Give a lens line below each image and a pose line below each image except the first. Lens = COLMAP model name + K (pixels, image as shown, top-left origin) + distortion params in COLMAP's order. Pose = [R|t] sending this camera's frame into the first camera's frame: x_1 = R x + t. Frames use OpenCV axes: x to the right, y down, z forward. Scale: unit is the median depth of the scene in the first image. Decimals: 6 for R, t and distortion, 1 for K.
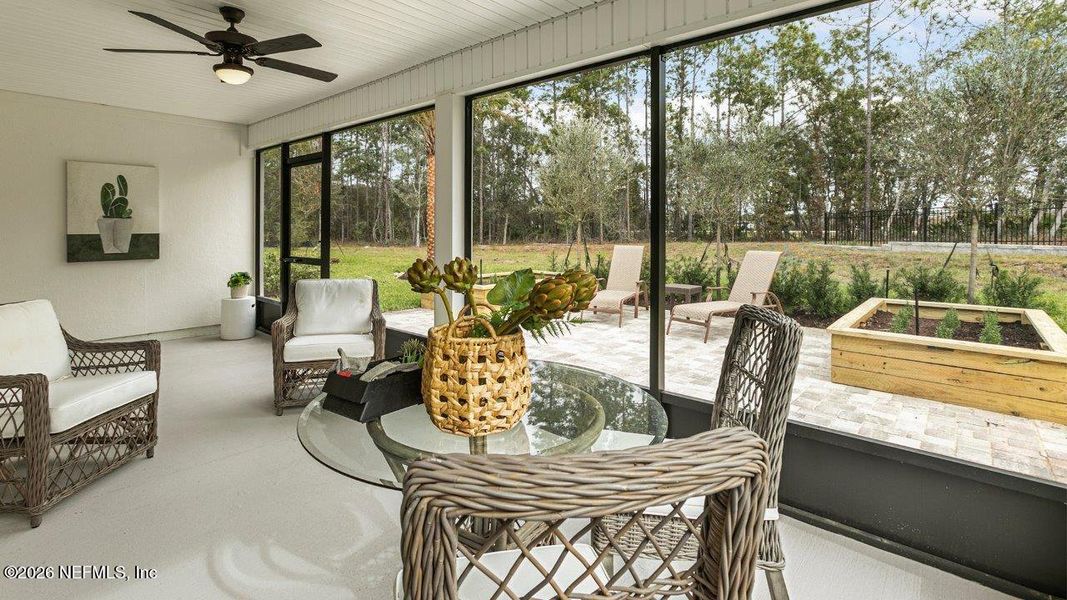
lens RADIAL K [[490.2, 0, 532.6], [0, 490.2, 256.6], [0, 0, 1]] dist [-0.000018, 0.000094]
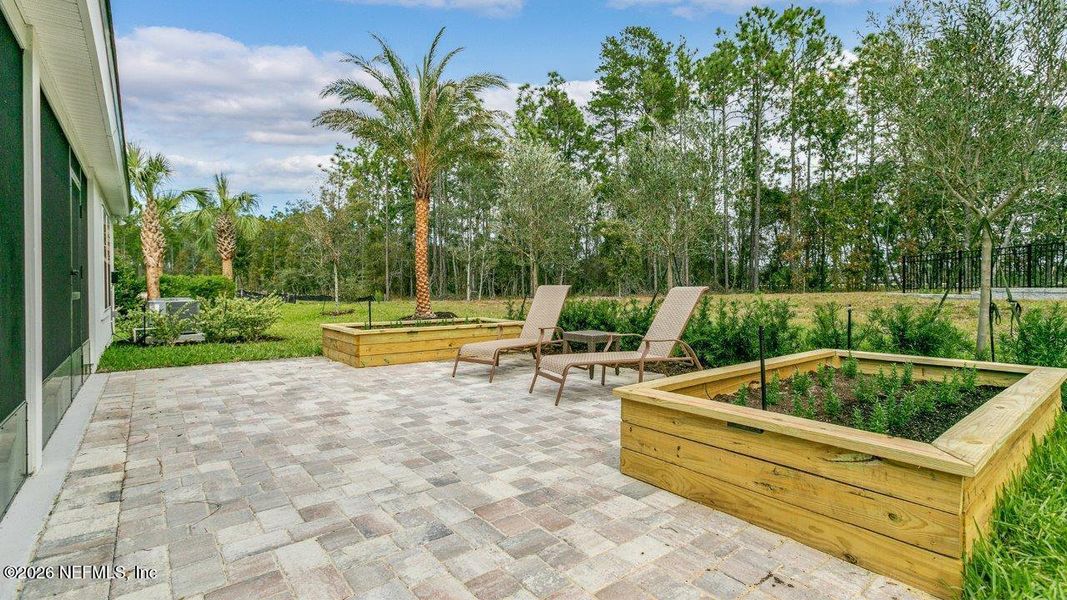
lens RADIAL K [[491.3, 0, 533.5], [0, 491.3, 300.0], [0, 0, 1]] dist [-0.000189, 0.000050]
pose [[0.984907, -0.005975, -0.172979, 0.681071], [0.001677, 0.999686, -0.024985, 0.051021], [0.173074, 0.024318, 0.984609, 0.380952]]
